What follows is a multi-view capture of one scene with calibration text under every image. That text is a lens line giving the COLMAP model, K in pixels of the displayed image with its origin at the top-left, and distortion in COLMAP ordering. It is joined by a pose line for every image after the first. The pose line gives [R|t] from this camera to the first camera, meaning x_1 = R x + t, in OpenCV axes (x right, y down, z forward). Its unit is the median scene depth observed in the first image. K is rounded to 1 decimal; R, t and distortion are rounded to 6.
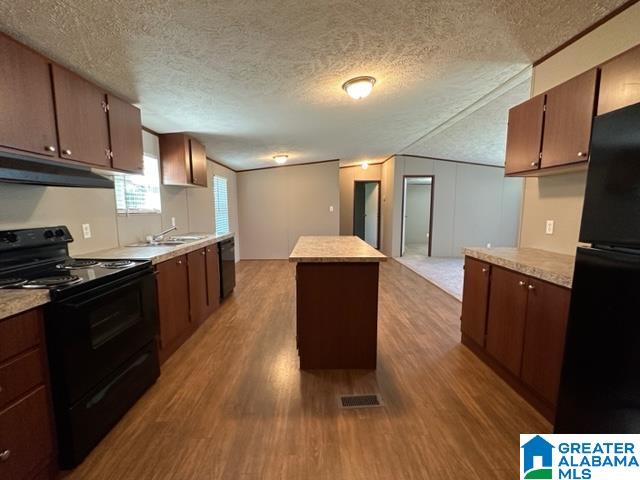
lens RADIAL K [[283.6, 0, 320.0], [0, 283.6, 240.0], [0, 0, 1]] dist [-0.001535, -0.000228]
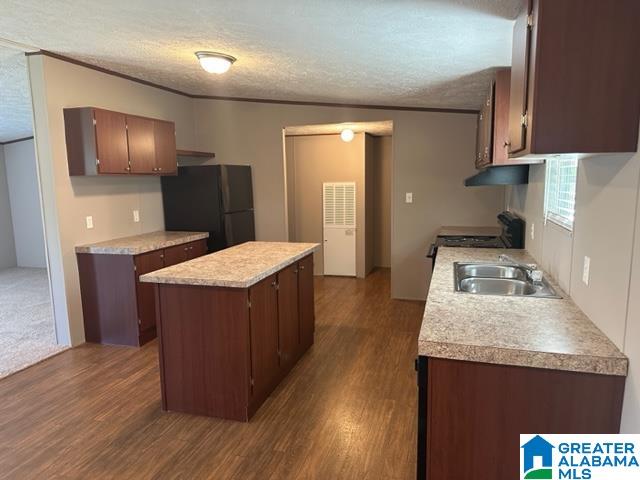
lens RADIAL K [[446.3, 0, 320.0], [0, 446.3, 240.0], [0, 0, 1]] dist [-0.003327, -0.002386]
pose [[-0.952826, -0.021508, 0.302753, -0.566303], [0.056605, 0.967393, 0.246873, -0.347991], [-0.298191, 0.252364, -0.920540, 2.277909]]
